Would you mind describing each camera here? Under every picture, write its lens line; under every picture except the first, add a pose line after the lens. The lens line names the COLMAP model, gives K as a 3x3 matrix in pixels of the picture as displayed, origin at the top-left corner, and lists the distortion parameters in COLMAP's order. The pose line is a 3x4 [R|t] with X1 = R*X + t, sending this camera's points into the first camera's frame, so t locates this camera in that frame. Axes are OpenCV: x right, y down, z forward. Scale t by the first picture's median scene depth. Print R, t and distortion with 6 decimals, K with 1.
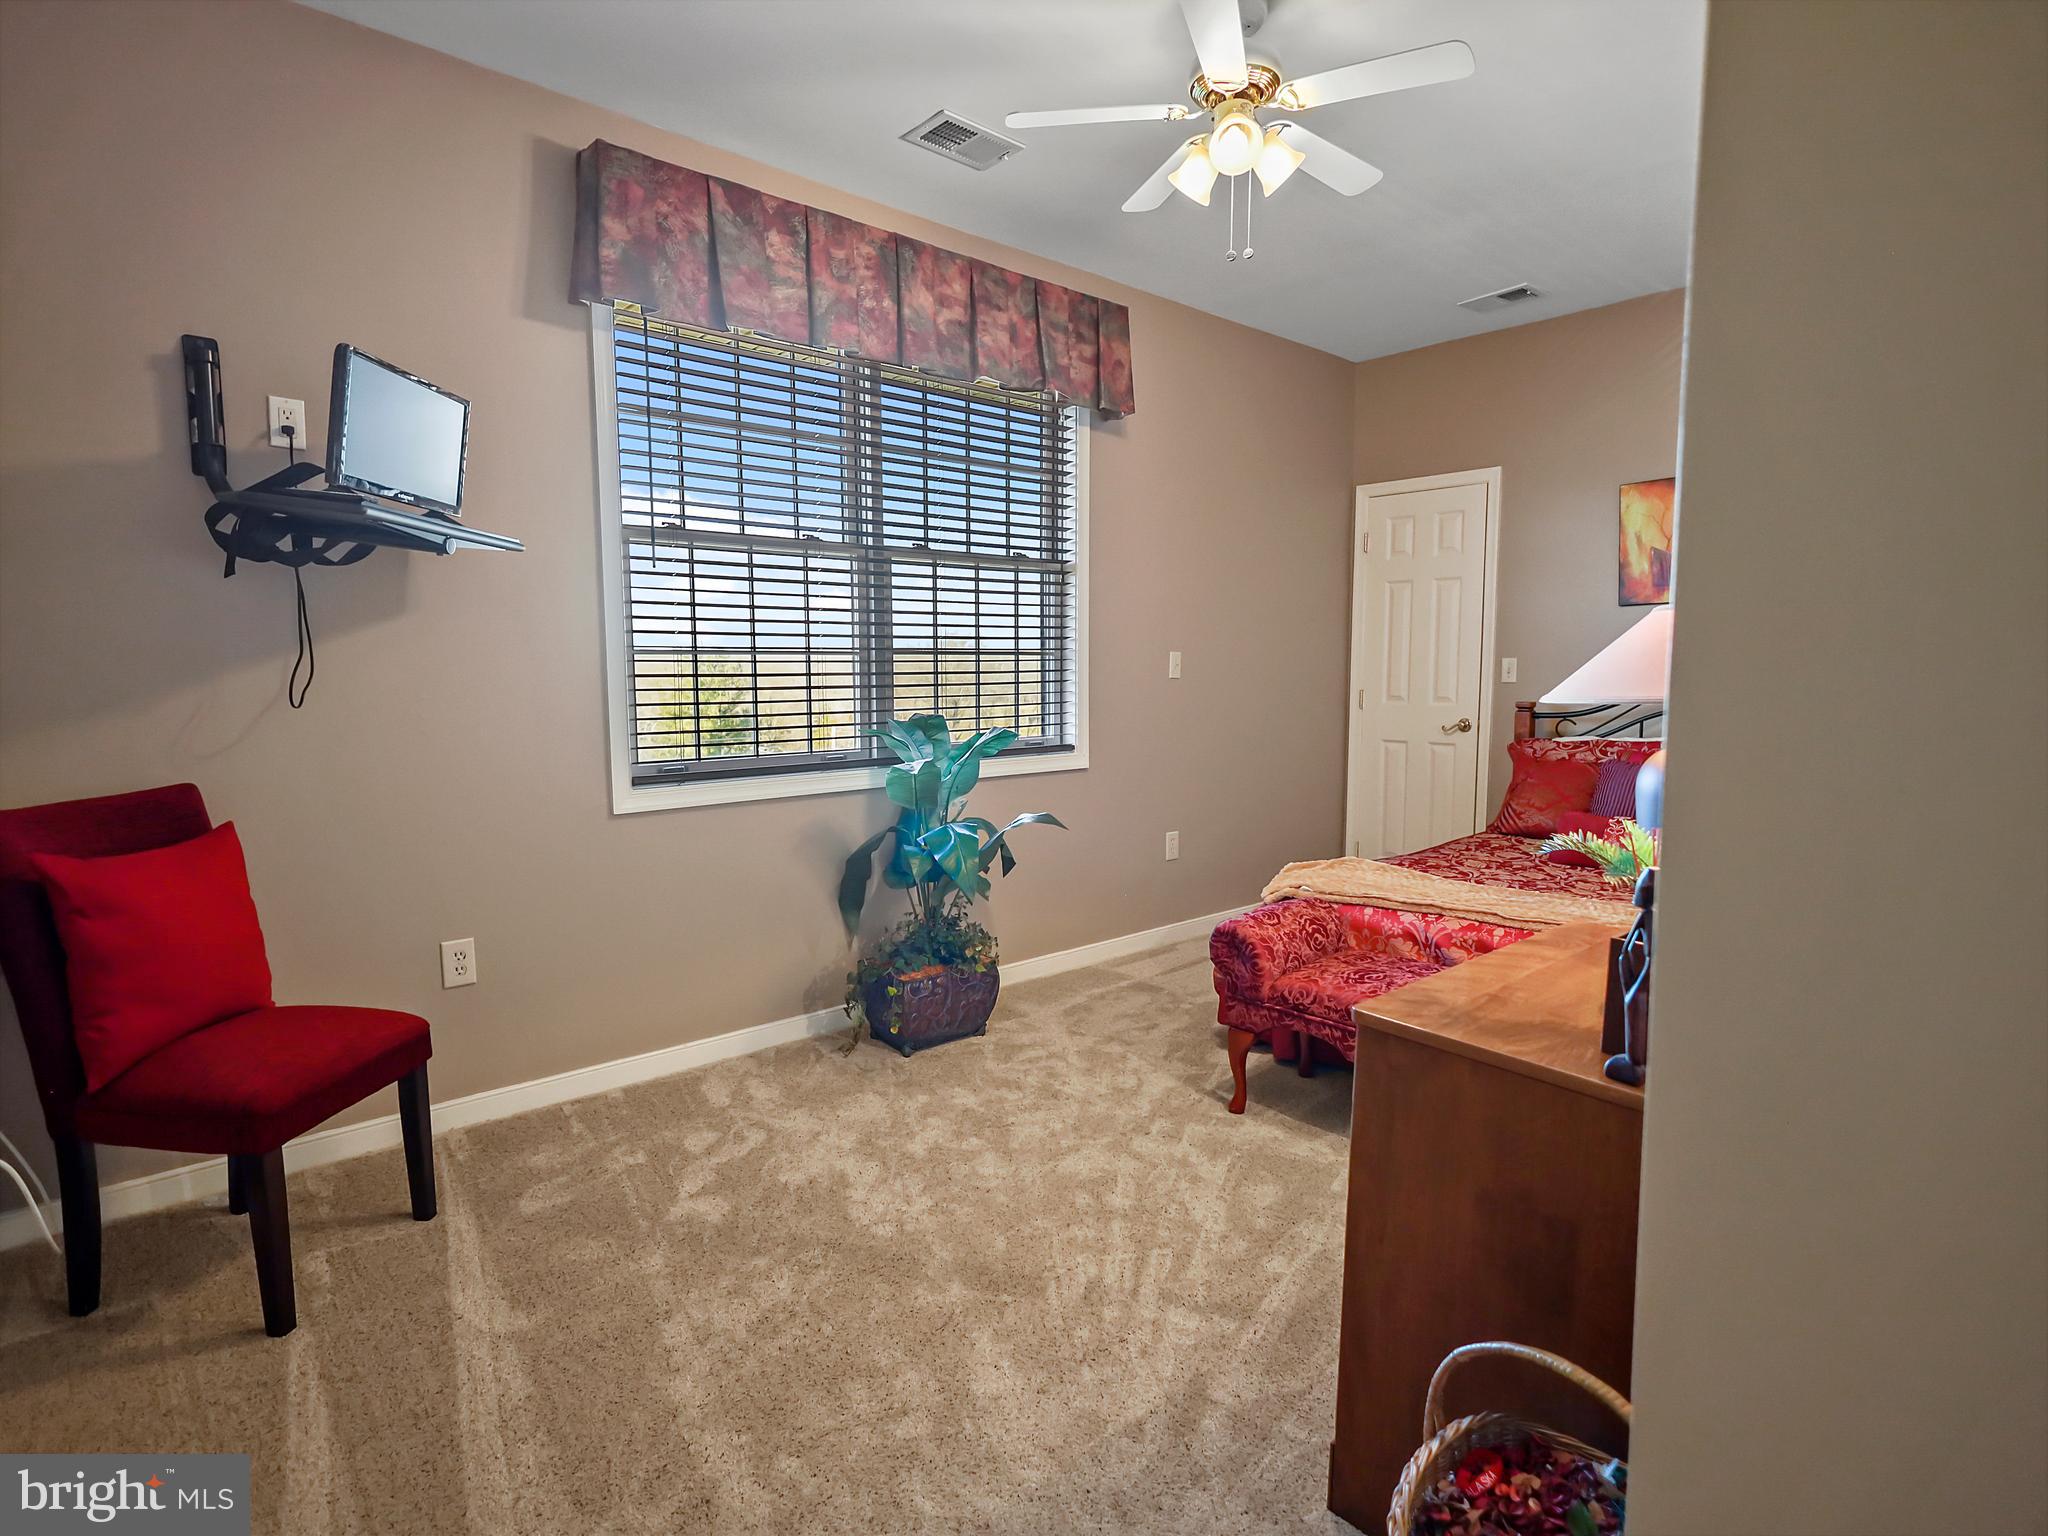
lens RADIAL K [[1075.1, 0, 1028.1], [0, 1075.1, 765.4], [0, 0, 1]] dist [-0.001587, 0.002283]
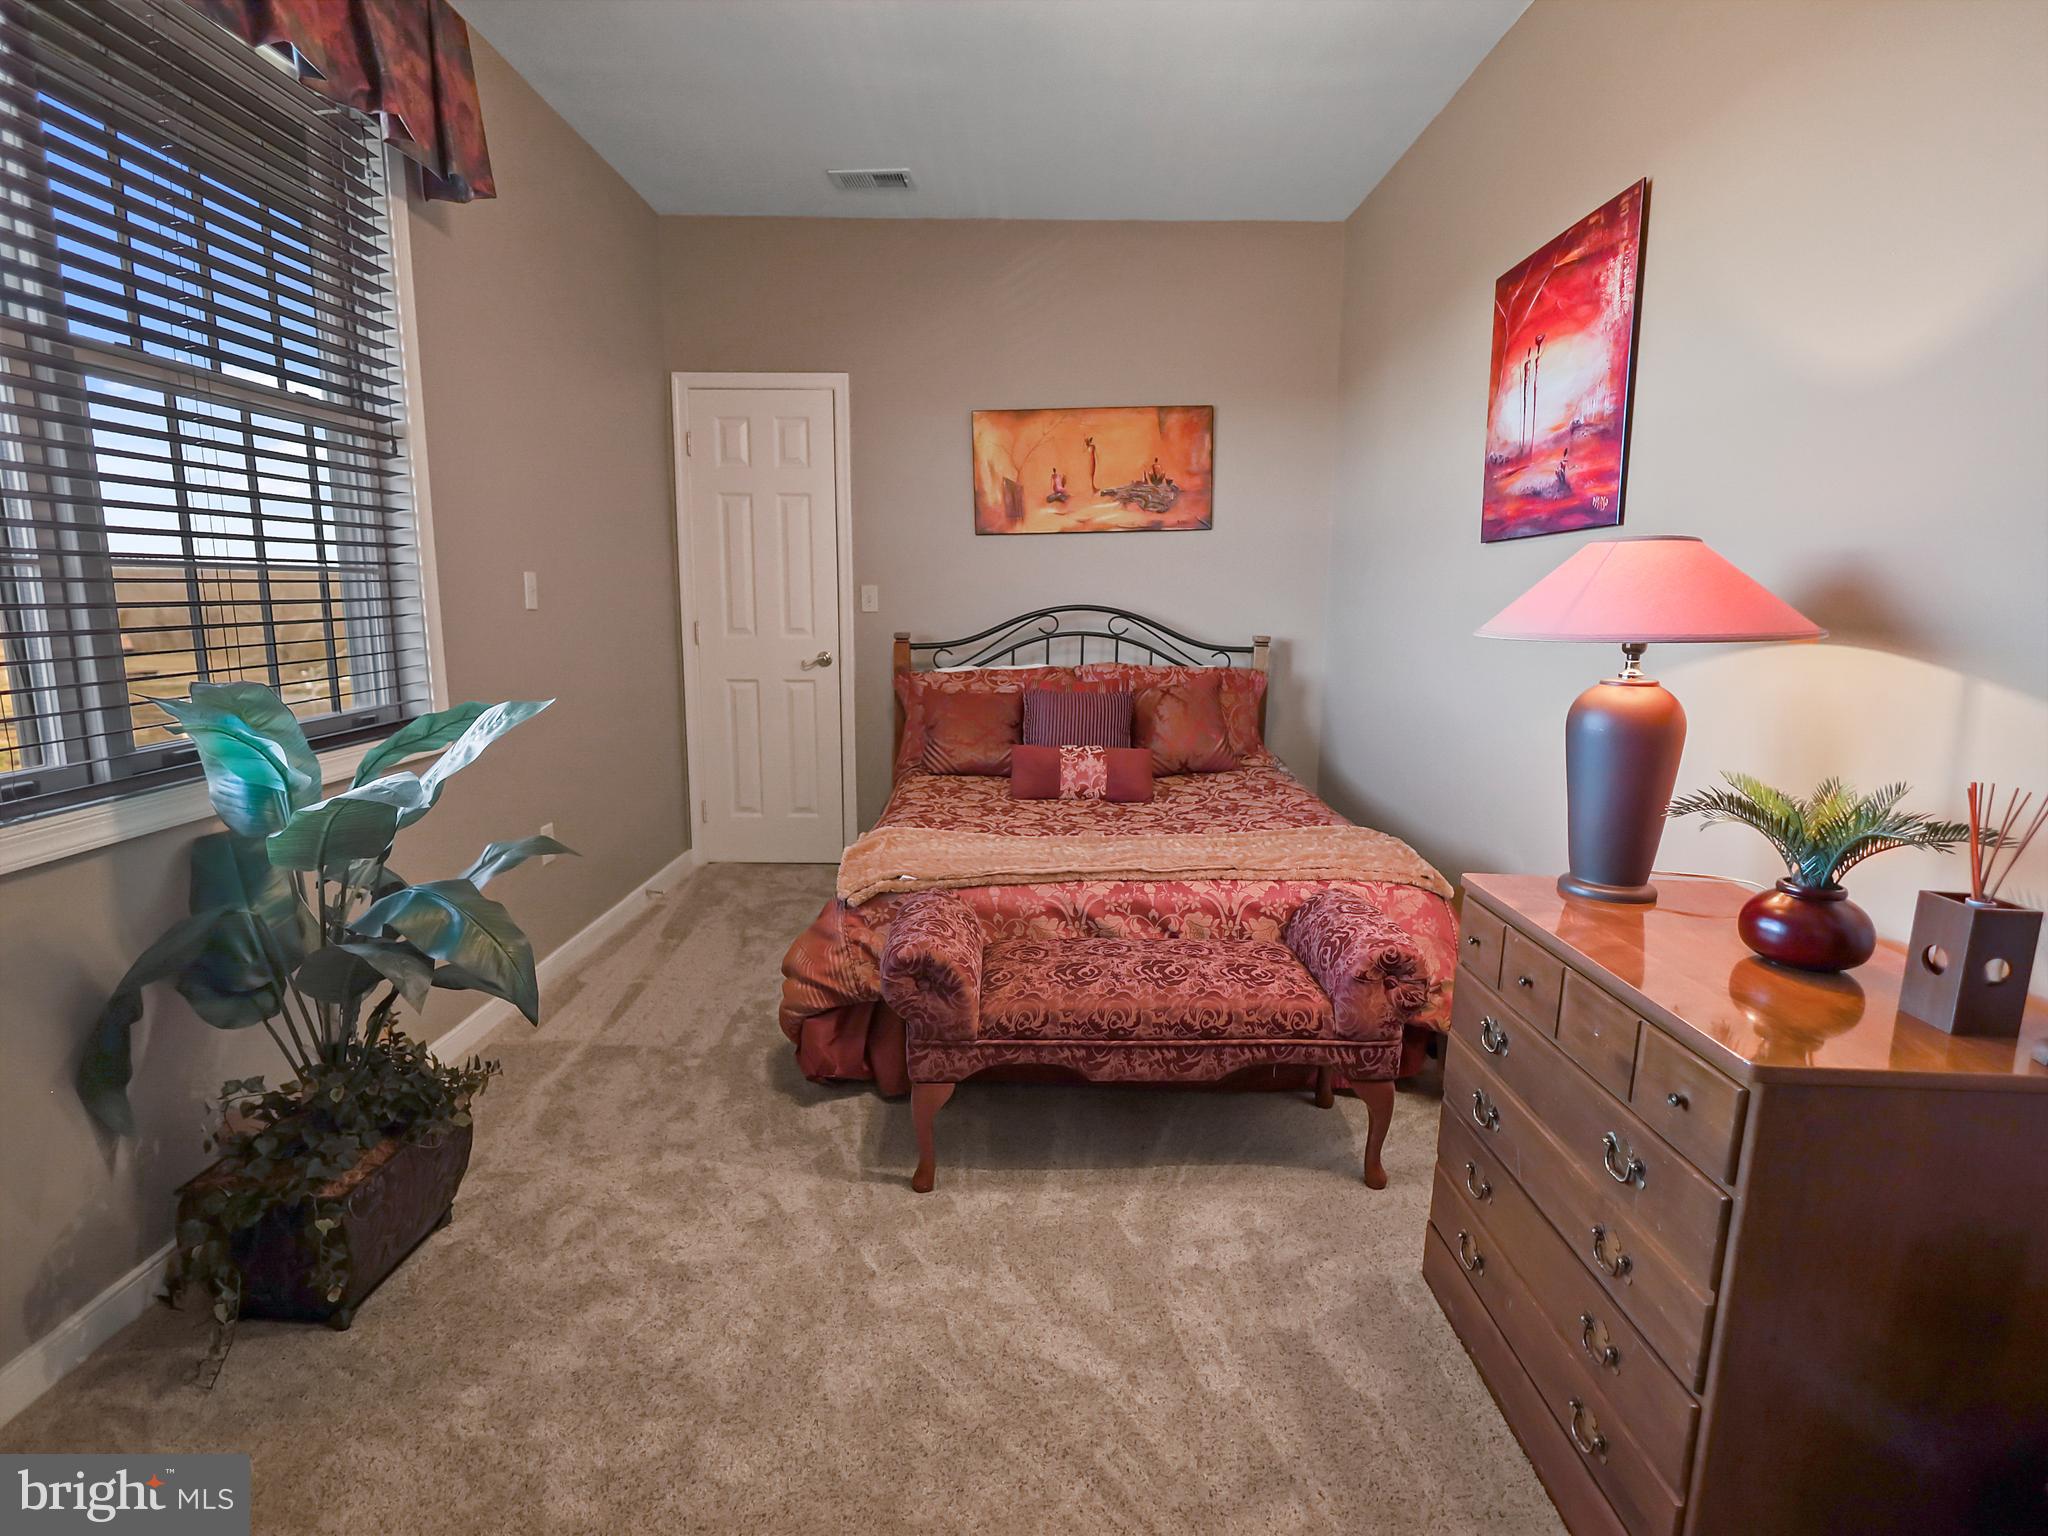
lens RADIAL K [[1075.1, 0, 1028.1], [0, 1075.1, 765.4], [0, 0, 1]] dist [-0.001587, 0.002283]
pose [[0.658967, -0.112645, 0.743690, -0.232064], [0.061146, 0.993473, 0.096299, -0.034113], [-0.749683, -0.017984, 0.661553, 0.362867]]
